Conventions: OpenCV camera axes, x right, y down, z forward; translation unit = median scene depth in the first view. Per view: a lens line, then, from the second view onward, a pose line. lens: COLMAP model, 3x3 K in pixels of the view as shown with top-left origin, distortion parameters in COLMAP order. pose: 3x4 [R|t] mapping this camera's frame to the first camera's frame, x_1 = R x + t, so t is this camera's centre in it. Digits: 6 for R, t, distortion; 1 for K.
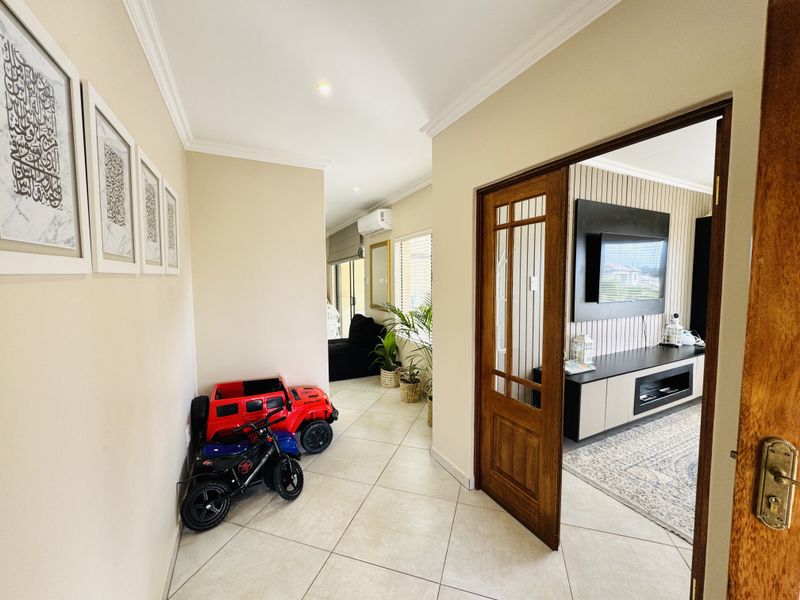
lens RADIAL K [[314.9, 0, 396.5], [0, 314.9, 298.4], [0, 0, 1]] dist [-0.000300, 0.000018]
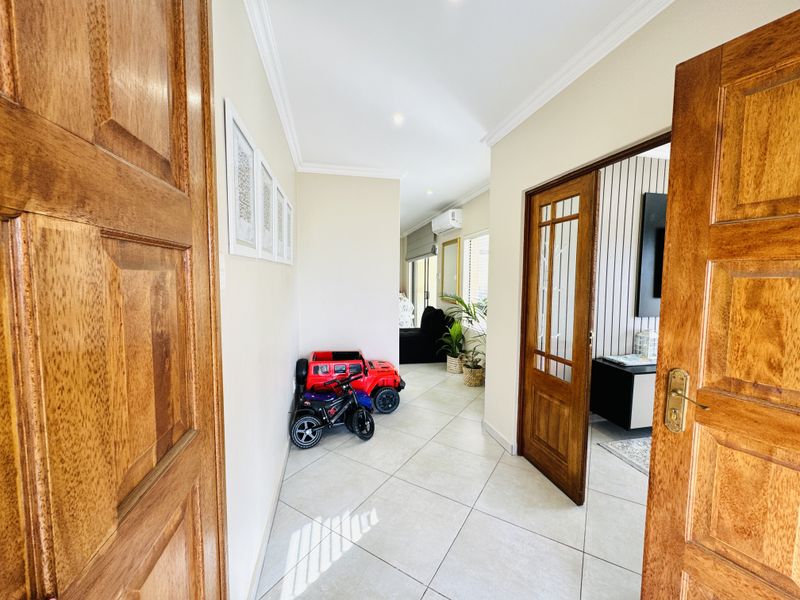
lens RADIAL K [[314.9, 0, 396.5], [0, 314.9, 298.4], [0, 0, 1]] dist [-0.000300, 0.000018]
pose [[0.967989, 0.031427, -0.249017, 0.091835], [-0.030535, 0.999506, 0.007444, 0.044671], [0.249128, 0.000398, 0.968470, -0.209978]]
